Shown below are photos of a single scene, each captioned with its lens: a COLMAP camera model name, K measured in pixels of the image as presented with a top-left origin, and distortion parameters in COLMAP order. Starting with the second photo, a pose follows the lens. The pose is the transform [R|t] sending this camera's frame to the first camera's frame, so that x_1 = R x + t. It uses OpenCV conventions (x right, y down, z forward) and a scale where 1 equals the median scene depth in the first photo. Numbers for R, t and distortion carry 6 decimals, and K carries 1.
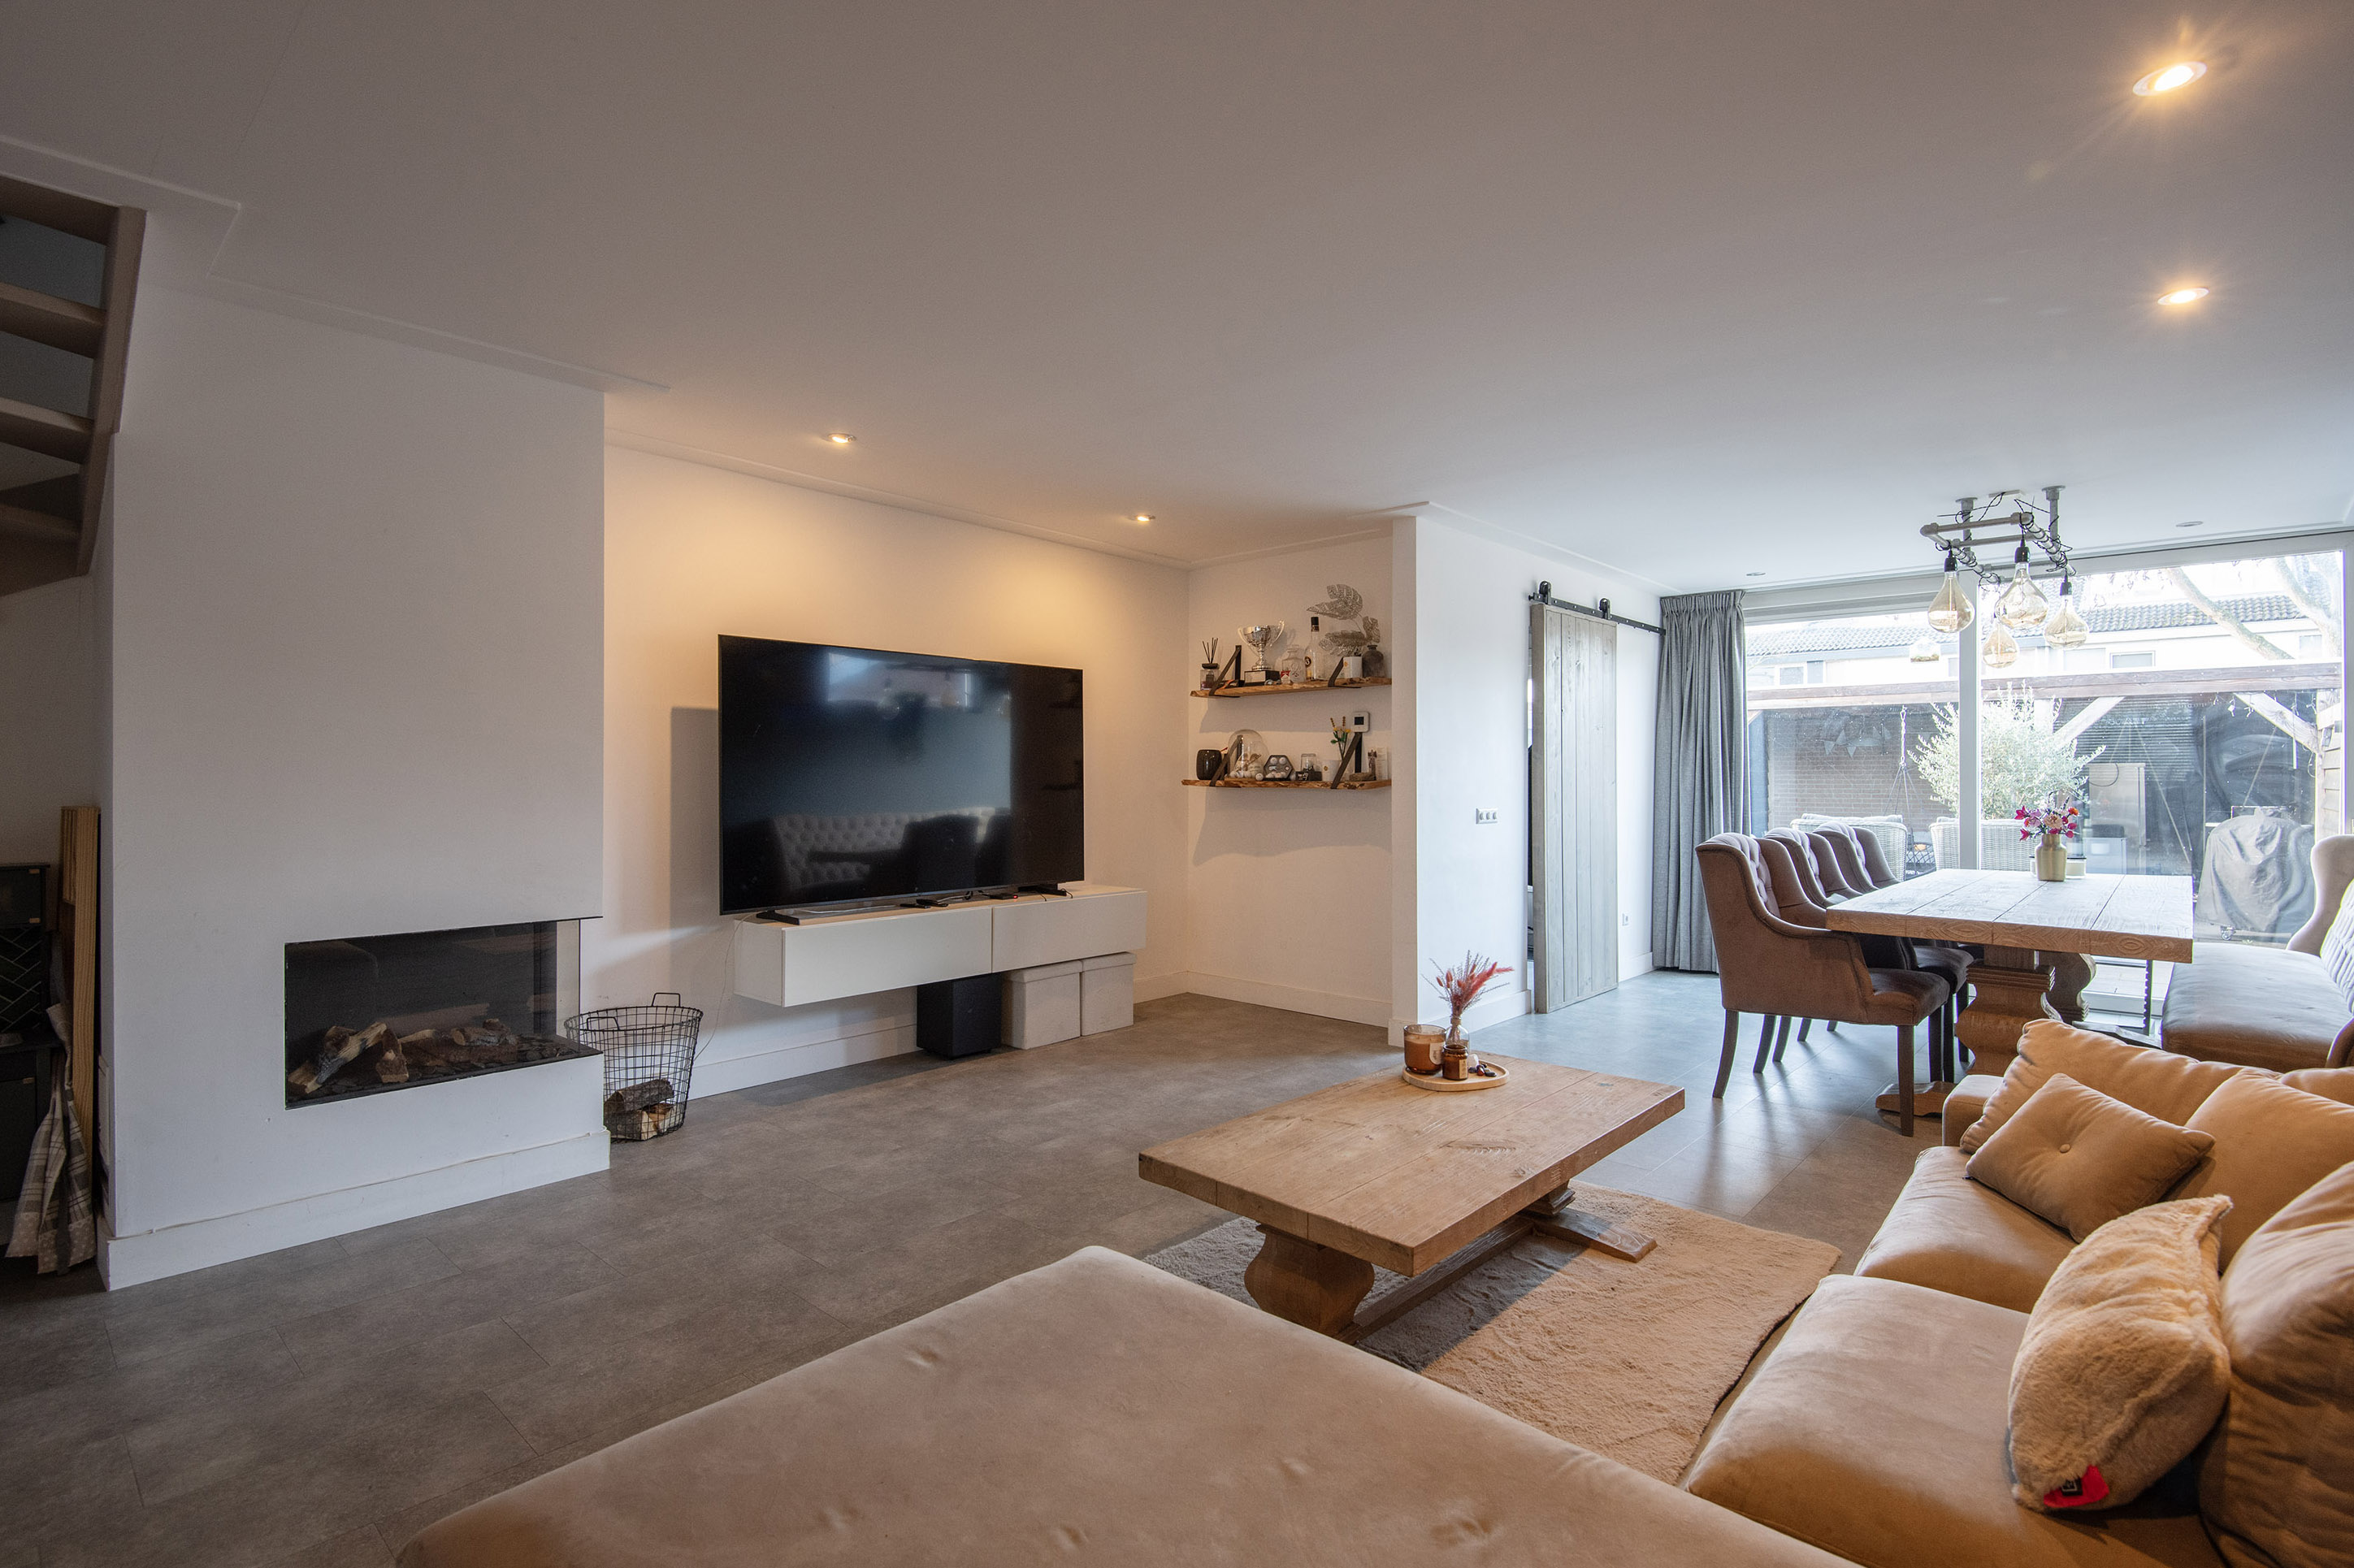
lens RADIAL K [[1169.1, 0, 1177.0], [0, 1169.1, 784.0], [0, 0, 1]] dist [0.053537, -0.000241]
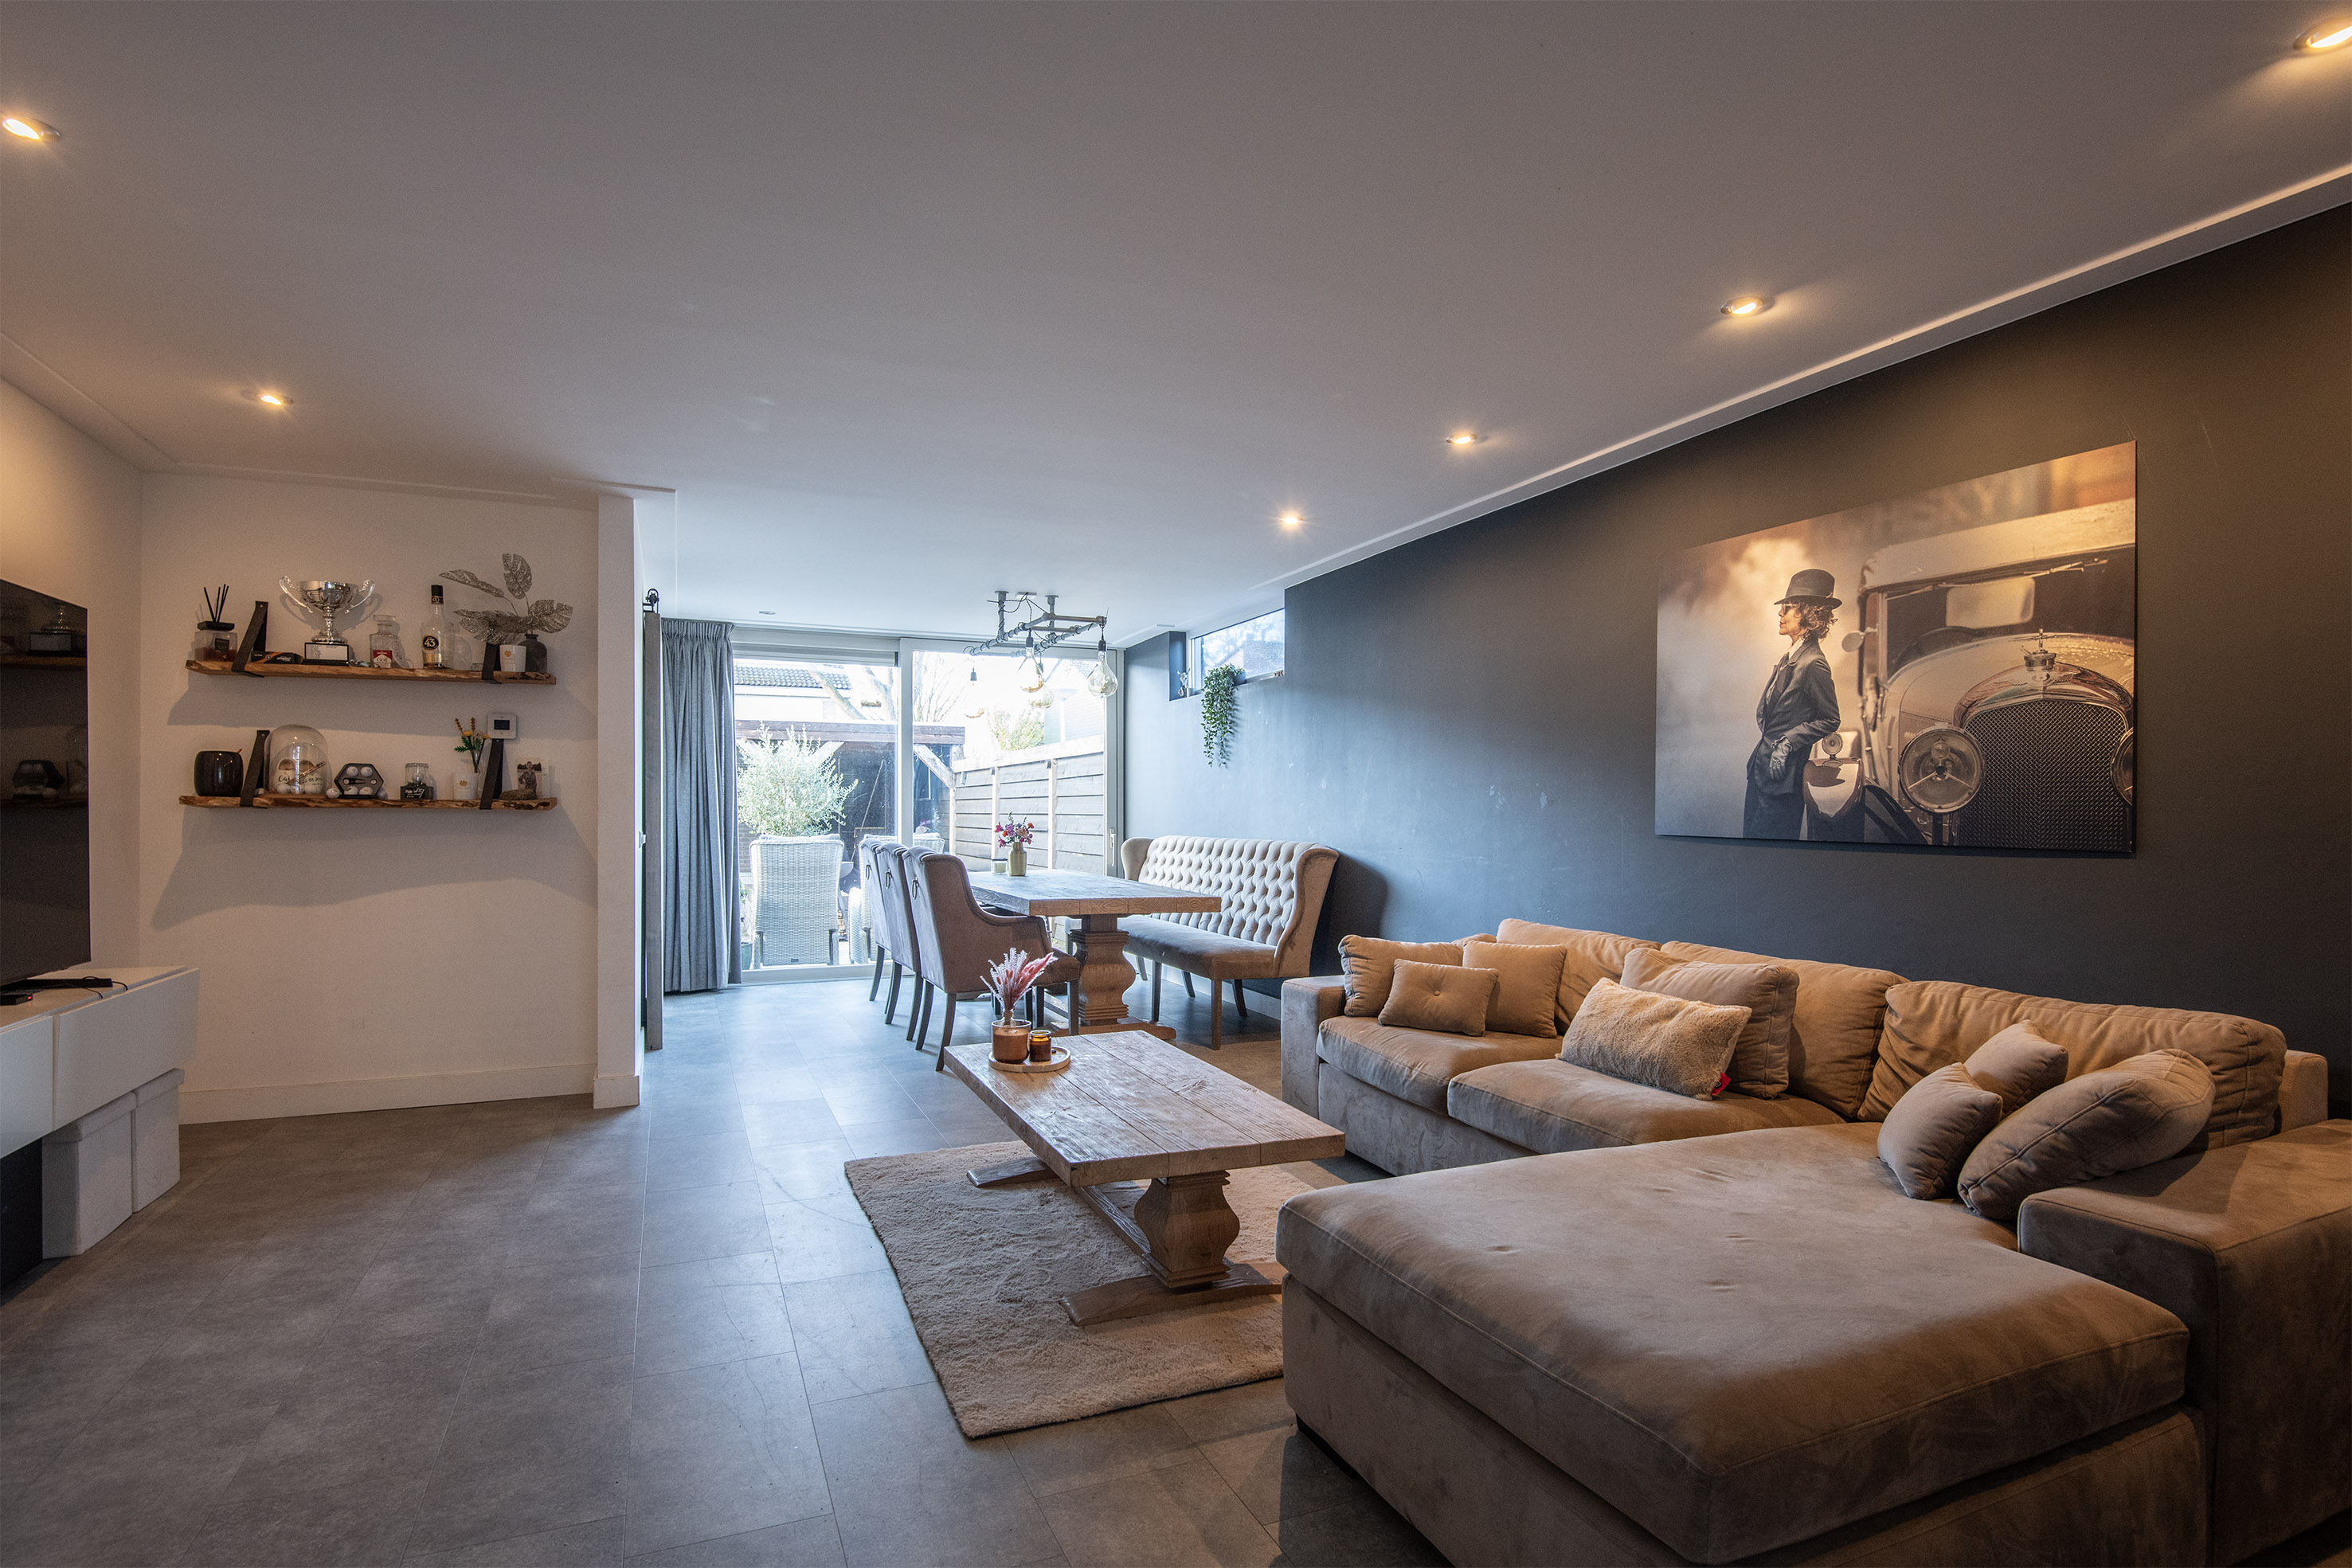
lens RADIAL K [[1204.8, 0, 1221.5], [0, 1204.8, 820.2], [0, 0, 1]] dist [0.000412, -0.000767]
pose [[0.384719, -0.005845, 0.923015, -0.415542], [0.001875, 0.999983, 0.005551, 0.007585], [-0.923032, -0.000405, 0.384723, 0.224706]]
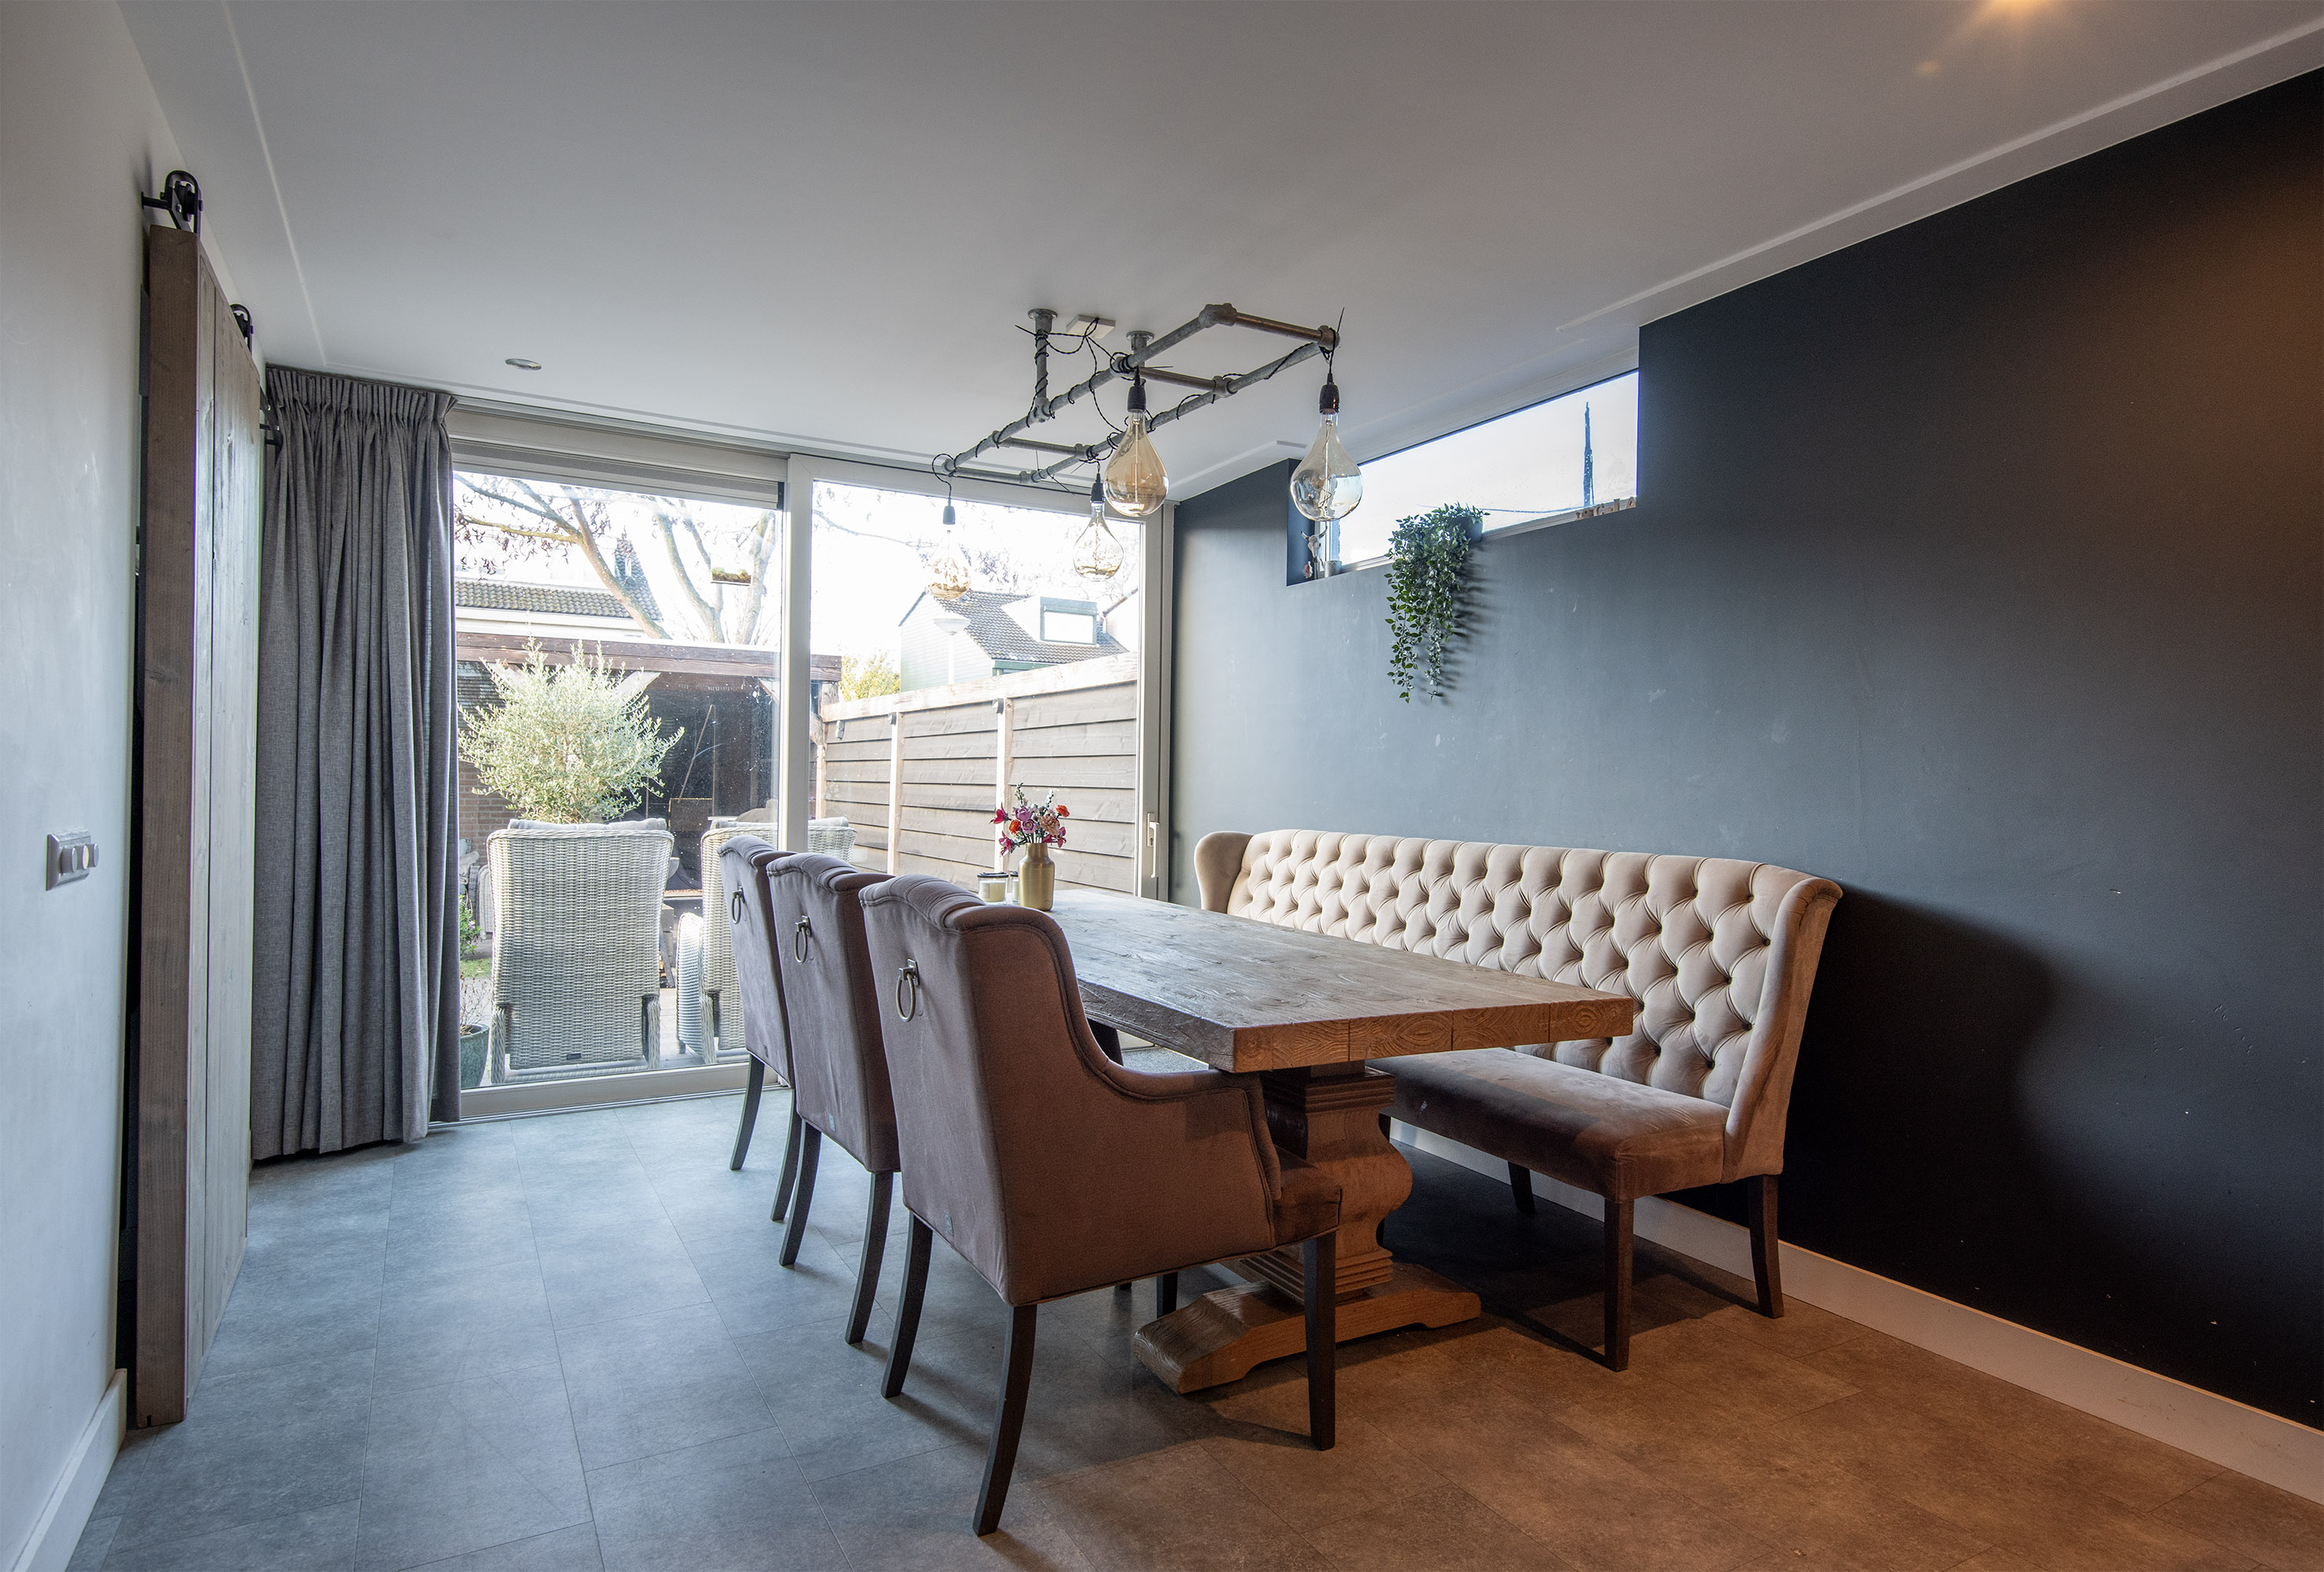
lens RADIAL K [[1265.2, 0, 1162.0], [0, 1265.2, 786.0], [0, 0, 1]] dist [0.025718, -0.000604]
pose [[0.305253, 0.002314, 0.952269, 0.044082], [-0.012064, 0.999926, 0.001438, 0.005188], [-0.952195, -0.011927, 0.305258, 0.635211]]
